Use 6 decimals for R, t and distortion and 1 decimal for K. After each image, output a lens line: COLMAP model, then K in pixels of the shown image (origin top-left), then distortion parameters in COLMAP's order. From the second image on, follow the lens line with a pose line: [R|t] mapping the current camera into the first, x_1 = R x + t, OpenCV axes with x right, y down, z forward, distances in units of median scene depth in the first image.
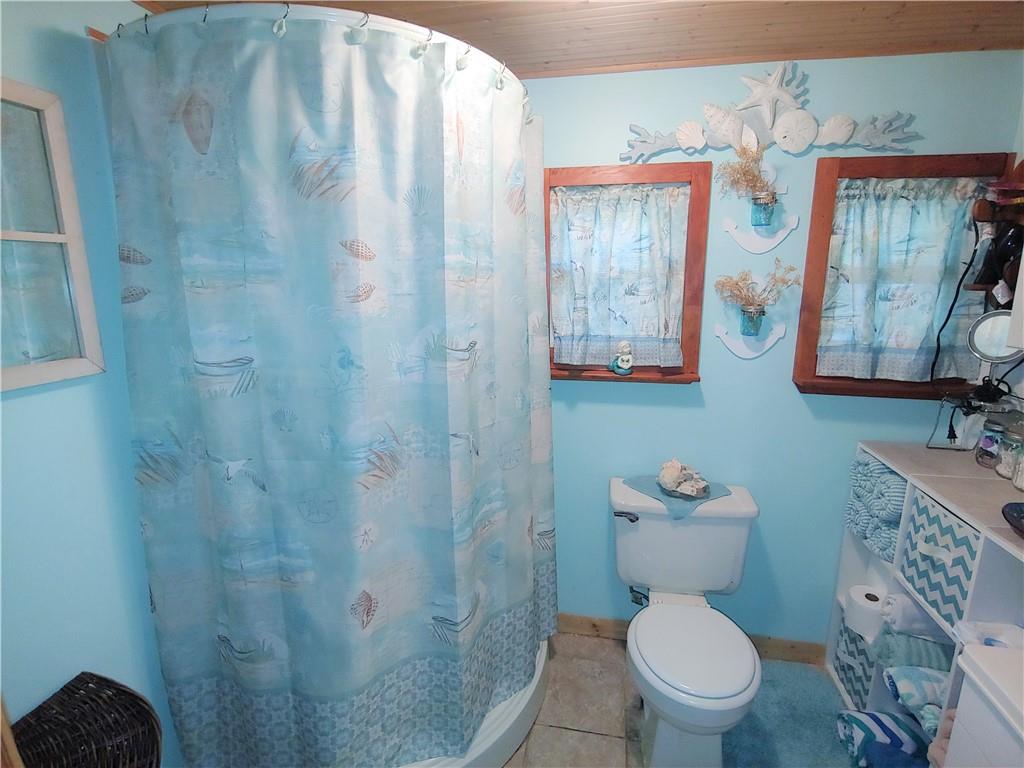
lens RADIAL K [[494.5, 0, 511.2], [0, 494.5, 378.9], [0, 0, 1]] dist [-0.004726, -0.000821]
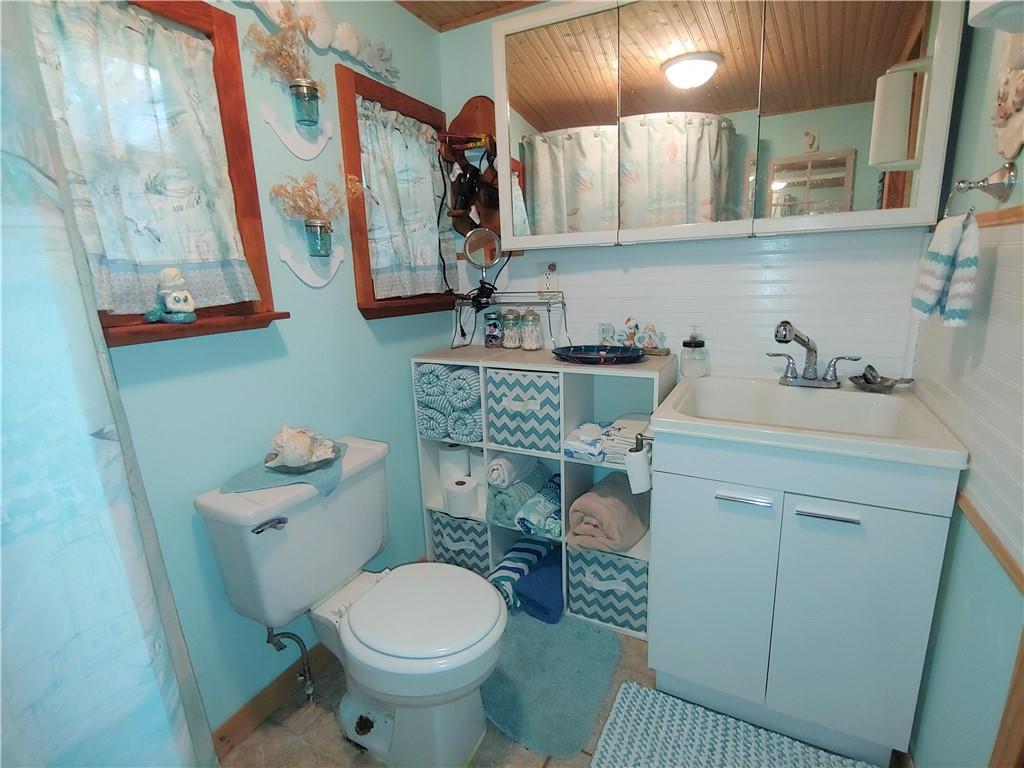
lens RADIAL K [[494.5, 0, 511.2], [0, 494.5, 378.9], [0, 0, 1]] dist [-0.004726, -0.000821]
pose [[0.287985, -0.203947, 0.935666, -0.263952], [0.231485, 0.962909, 0.138638, 0.072565], [-0.929236, 0.176667, 0.324514, 0.459487]]
